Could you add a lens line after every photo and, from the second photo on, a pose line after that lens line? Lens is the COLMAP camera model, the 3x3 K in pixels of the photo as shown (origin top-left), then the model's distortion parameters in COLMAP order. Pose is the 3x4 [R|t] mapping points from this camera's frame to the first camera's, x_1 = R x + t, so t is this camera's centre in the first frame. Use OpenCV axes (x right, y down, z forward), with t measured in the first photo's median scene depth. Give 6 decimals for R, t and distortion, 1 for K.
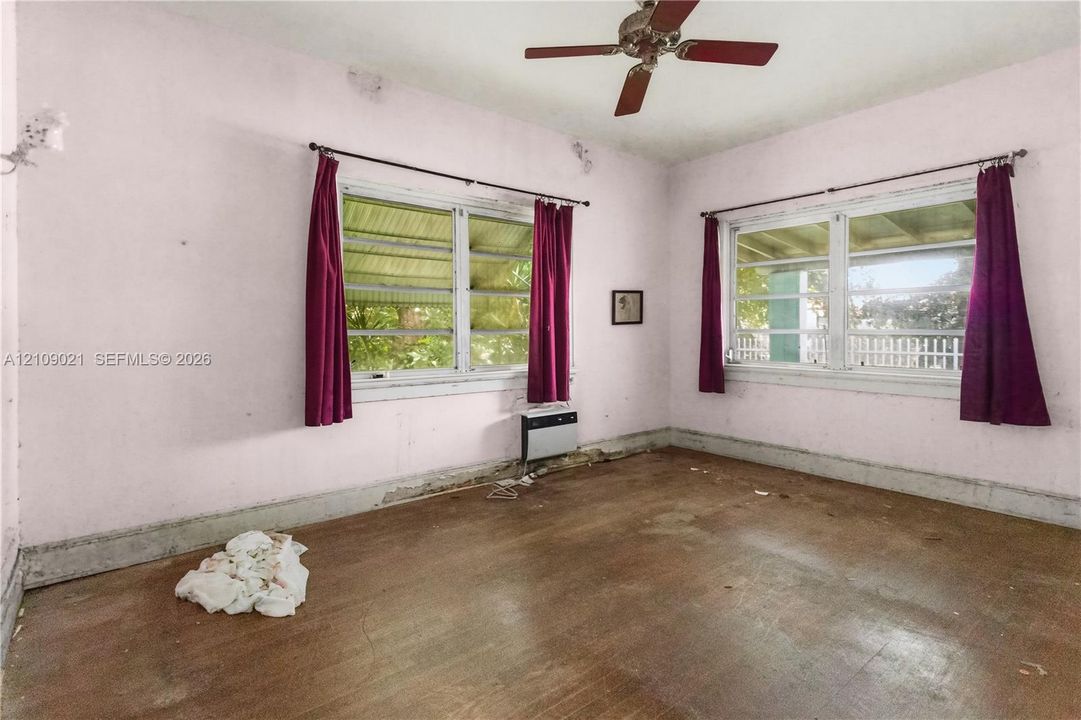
lens RADIAL K [[523.3, 0, 534.0], [0, 523.3, 337.7], [0, 0, 1]] dist [0.002478, -0.000208]
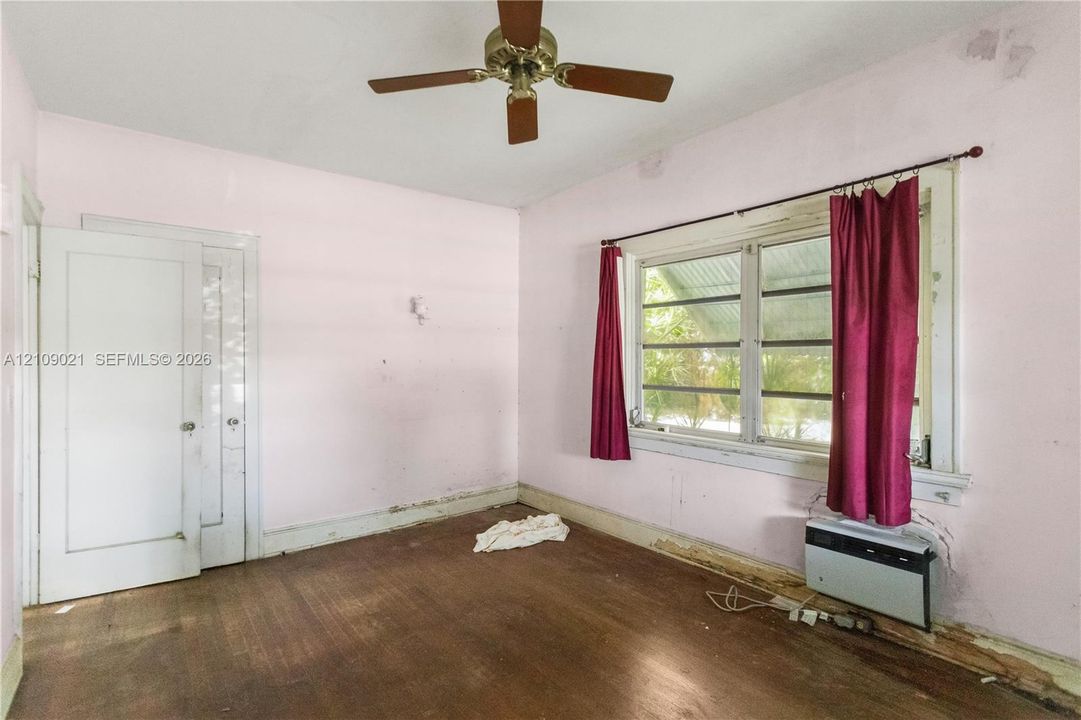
lens RADIAL K [[522.6, 0, 540.5], [0, 522.6, 360.0], [0, 0, 1]] dist [0.003281, 0.000344]
pose [[-0.003634, 0.008994, -0.999953, 0.756188], [-0.011383, 0.999894, 0.009034, -0.072248], [0.999929, 0.011415, -0.003531, 0.737032]]
